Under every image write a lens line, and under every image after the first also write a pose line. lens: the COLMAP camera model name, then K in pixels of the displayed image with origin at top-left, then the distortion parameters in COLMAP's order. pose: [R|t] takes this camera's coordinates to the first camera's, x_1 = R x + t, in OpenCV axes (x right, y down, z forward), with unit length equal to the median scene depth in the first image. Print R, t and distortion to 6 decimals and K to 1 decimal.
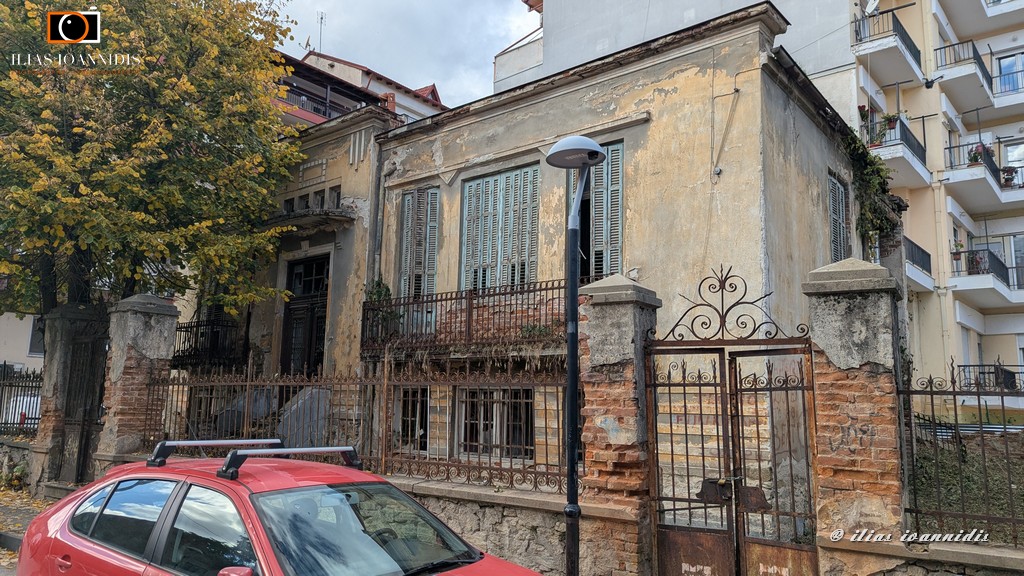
lens RADIAL K [[722.5, 0, 508.9], [0, 722.5, 295.3], [0, 0, 1]] dist [0.056993, -0.057267]
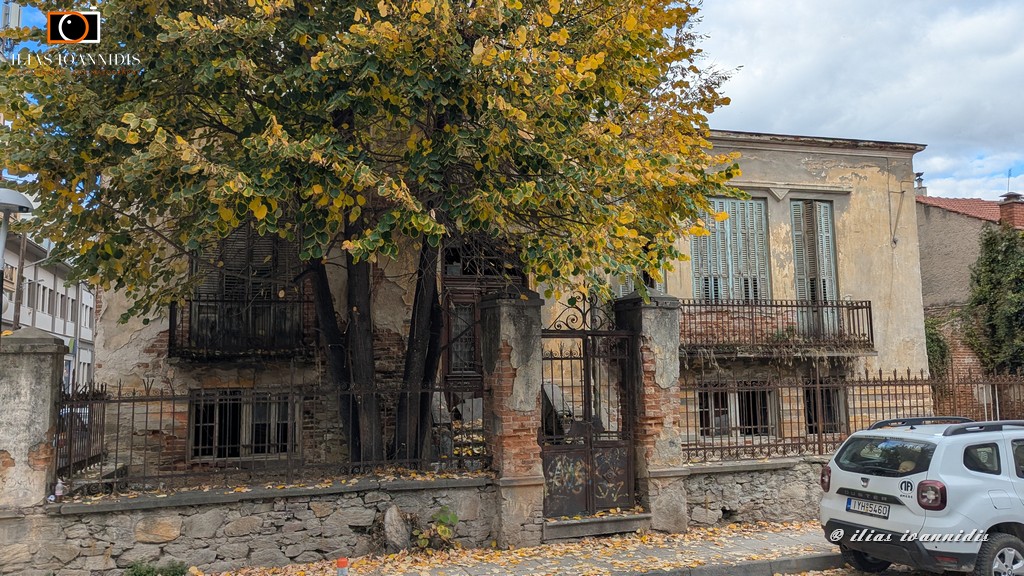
lens RADIAL K [[722.5, 0, 508.9], [0, 722.5, 295.3], [0, 0, 1]] dist [0.056993, -0.057267]
pose [[0.582666, 0.056735, 0.810729, -1.267527], [-0.093767, 0.995592, -0.002282, 0.026652], [-0.807284, -0.074690, 0.585417, 0.629785]]
